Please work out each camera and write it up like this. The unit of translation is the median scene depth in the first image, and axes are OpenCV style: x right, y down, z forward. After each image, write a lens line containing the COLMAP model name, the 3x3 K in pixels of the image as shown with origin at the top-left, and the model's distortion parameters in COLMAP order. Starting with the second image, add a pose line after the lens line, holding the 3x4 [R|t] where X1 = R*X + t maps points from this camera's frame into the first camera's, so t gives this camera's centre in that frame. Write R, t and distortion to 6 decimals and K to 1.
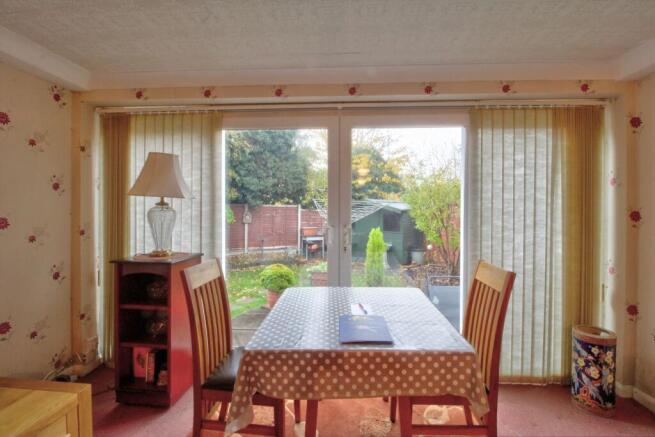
lens RADIAL K [[302.4, 0, 330.9], [0, 302.4, 210.0], [0, 0, 1]] dist [0.002230, -0.014212]
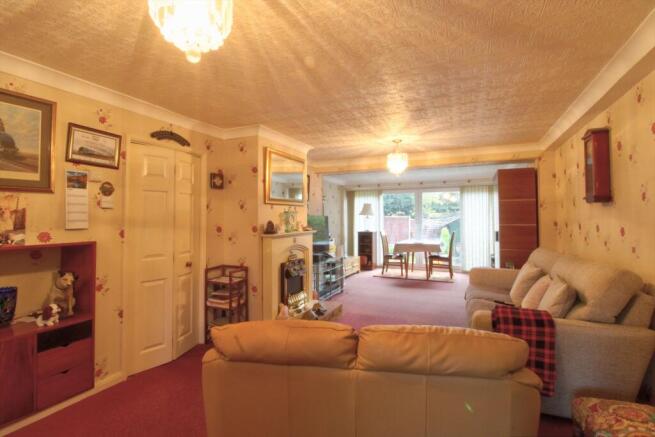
lens RADIAL K [[312.3, 0, 330.9], [0, 312.3, 208.5], [0, 0, 1]] dist [-0.000420, -0.011579]
pose [[0.936191, -0.016928, -0.351084, 0.079589], [0.003480, 0.999237, -0.038900, 0.004506], [0.351475, 0.035196, 0.935535, -0.606393]]
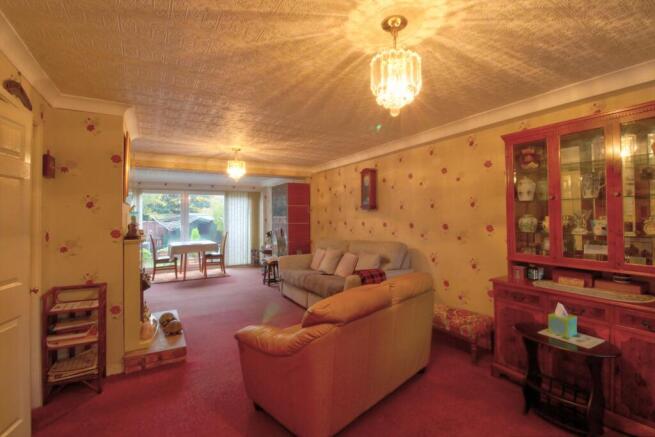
lens RADIAL K [[302.4, 0, 330.9], [0, 302.4, 210.0], [0, 0, 1]] dist [0.002230, -0.014212]
pose [[0.830228, 0.002455, 0.557419, -0.118323], [0.017137, 0.999405, -0.029926, 0.003938], [-0.557161, 0.034398, 0.829692, -0.636491]]
